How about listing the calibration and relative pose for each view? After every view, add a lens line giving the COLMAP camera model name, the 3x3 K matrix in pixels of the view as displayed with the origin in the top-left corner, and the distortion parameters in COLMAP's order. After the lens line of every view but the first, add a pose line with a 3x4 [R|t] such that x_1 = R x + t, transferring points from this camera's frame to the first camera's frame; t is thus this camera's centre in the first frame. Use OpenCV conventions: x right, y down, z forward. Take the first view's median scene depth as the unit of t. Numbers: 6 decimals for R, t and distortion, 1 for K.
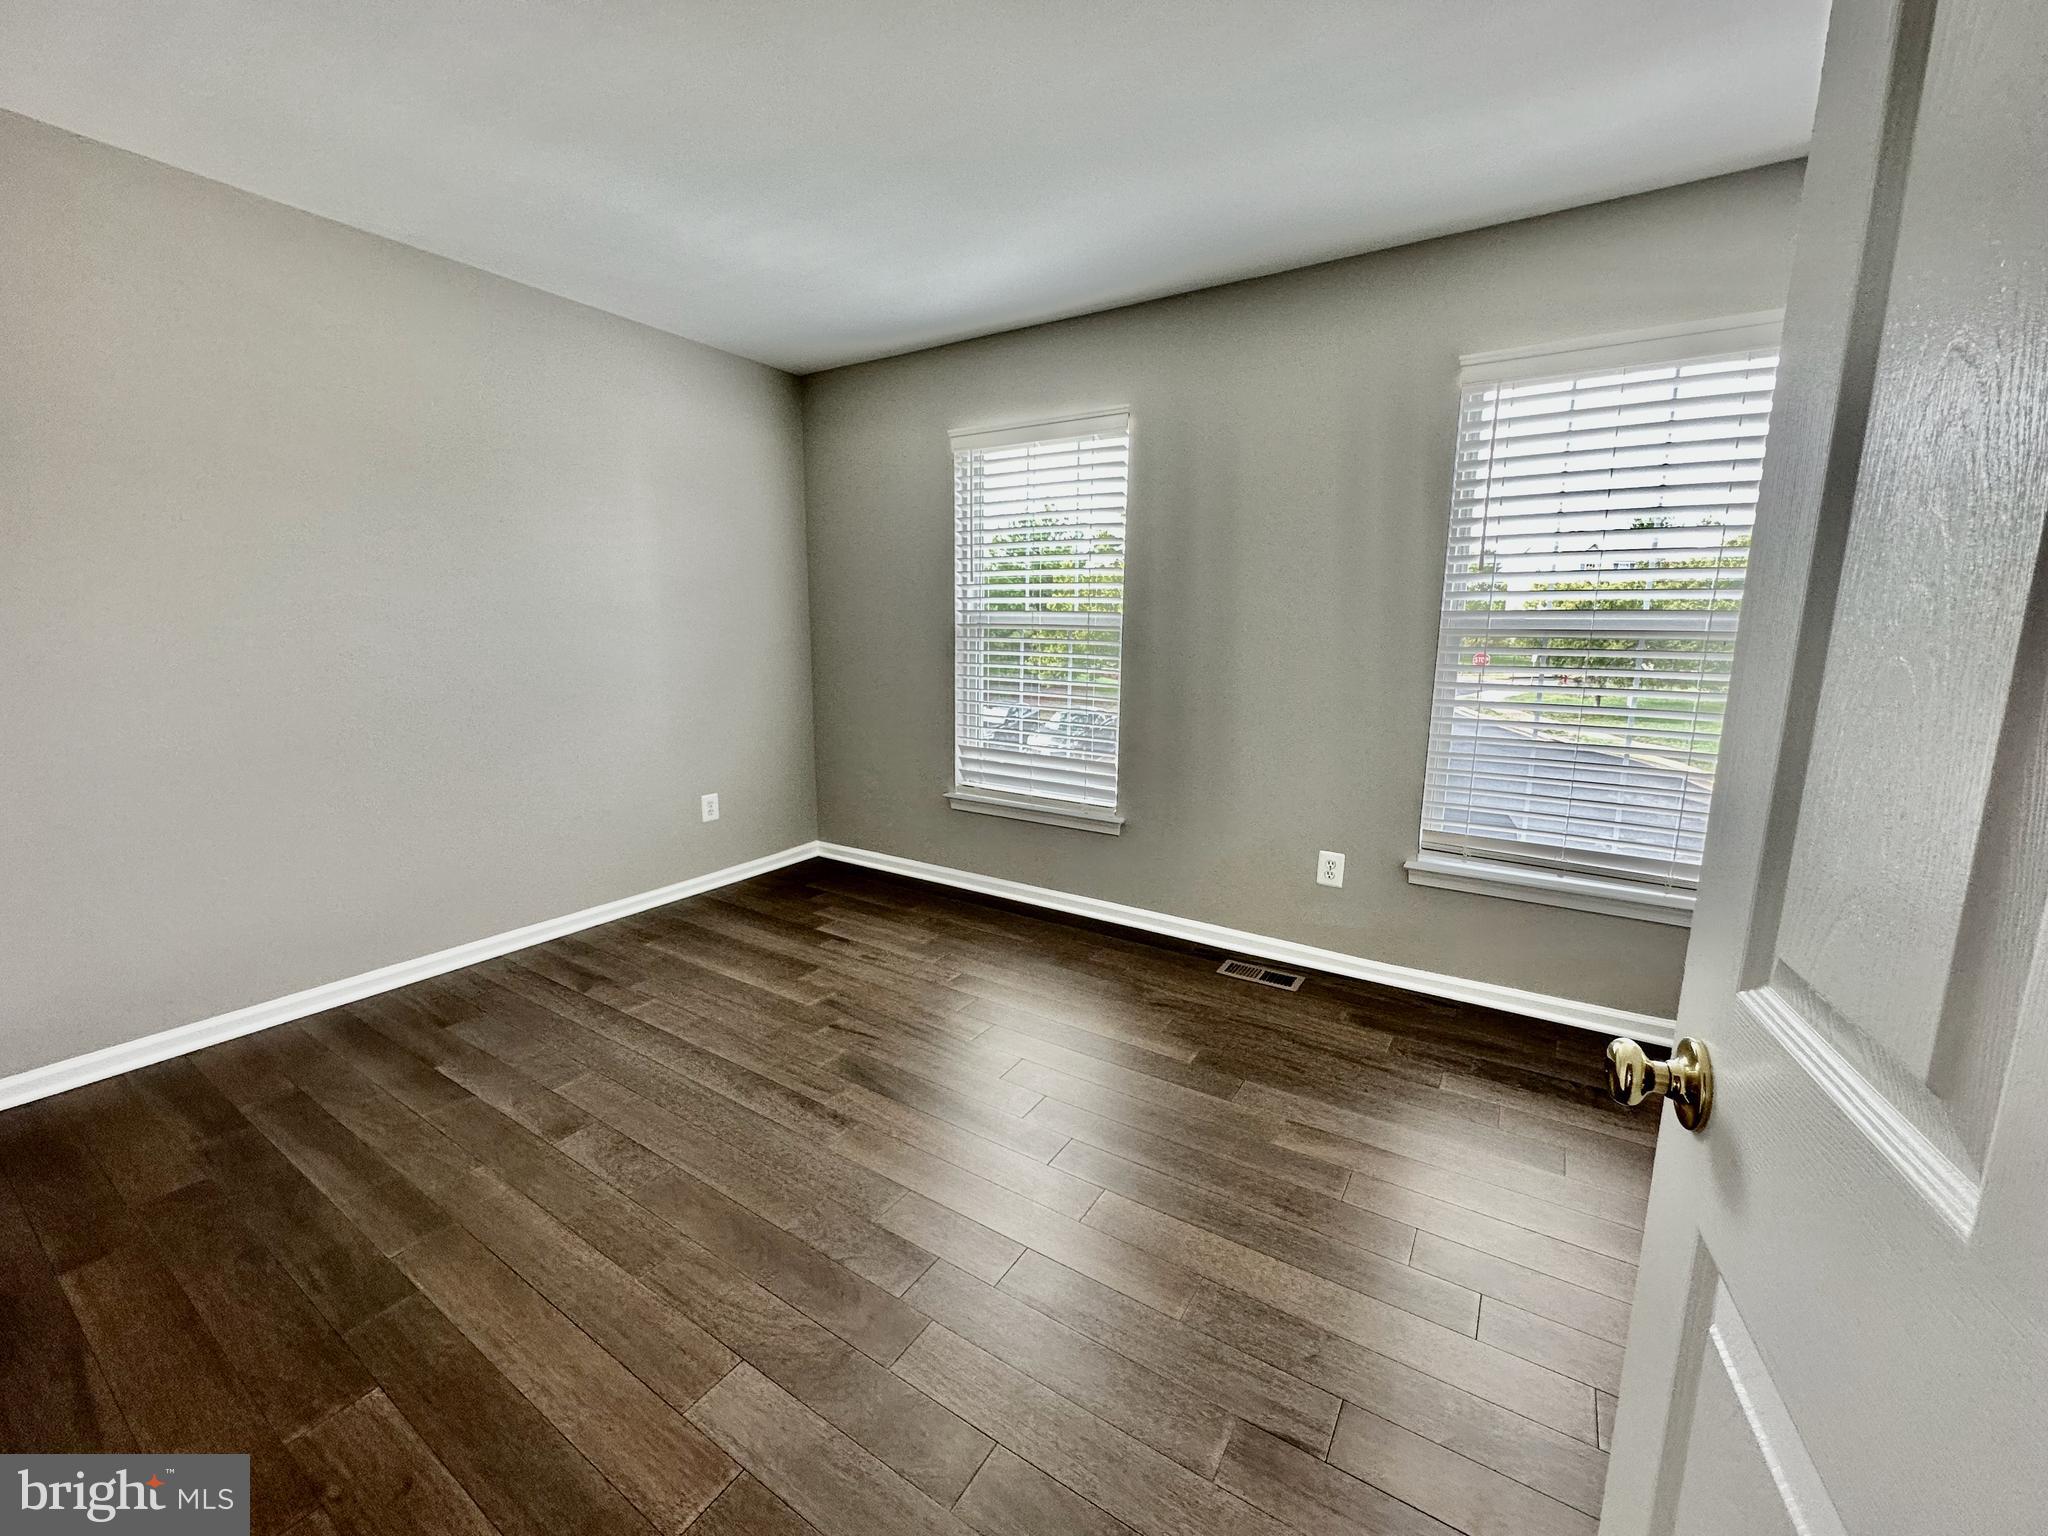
lens RADIAL K [[825.6, 0, 1017.8], [0, 825.6, 763.0], [0, 0, 1]] dist [0.000037, 0.001082]
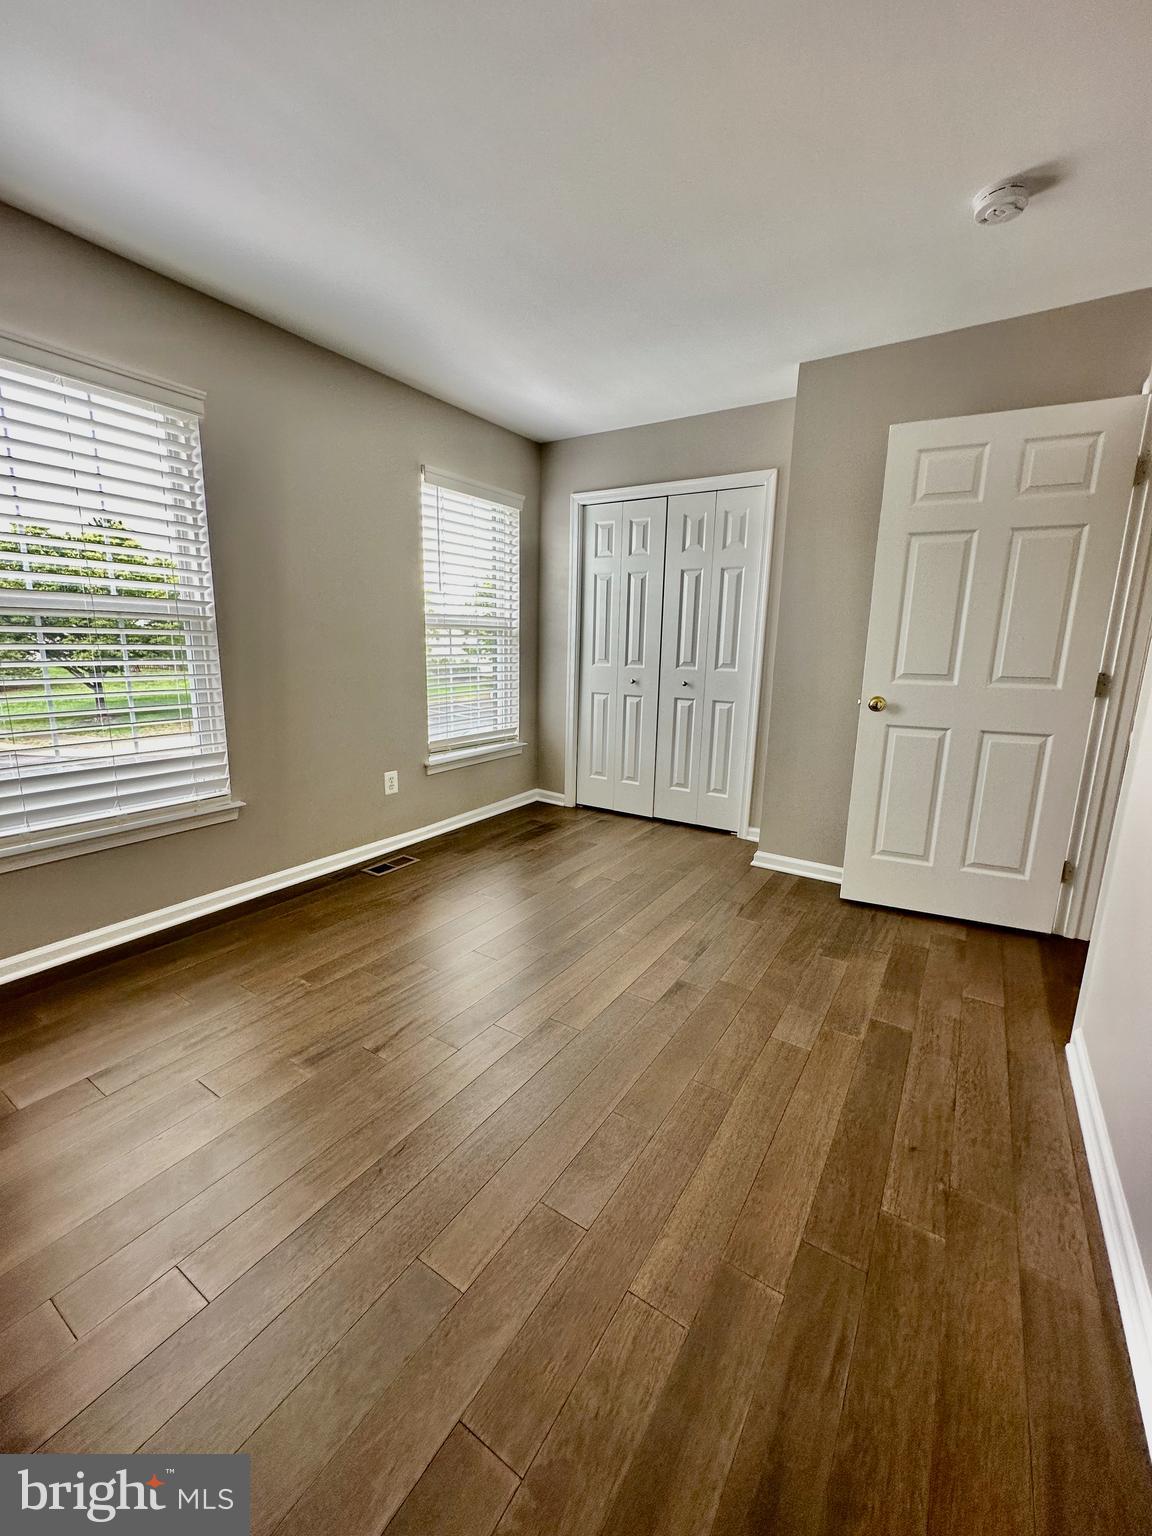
lens RADIAL K [[619.2, 0, 581.0], [0, 619.2, 765.6], [0, 0, 1]] dist [0.000037, 0.001082]
pose [[-0.006810, -0.208748, 0.977946, -0.780224], [0.149523, 0.966761, 0.207402, -0.092085], [-0.988735, 0.147638, 0.024629, 0.663397]]
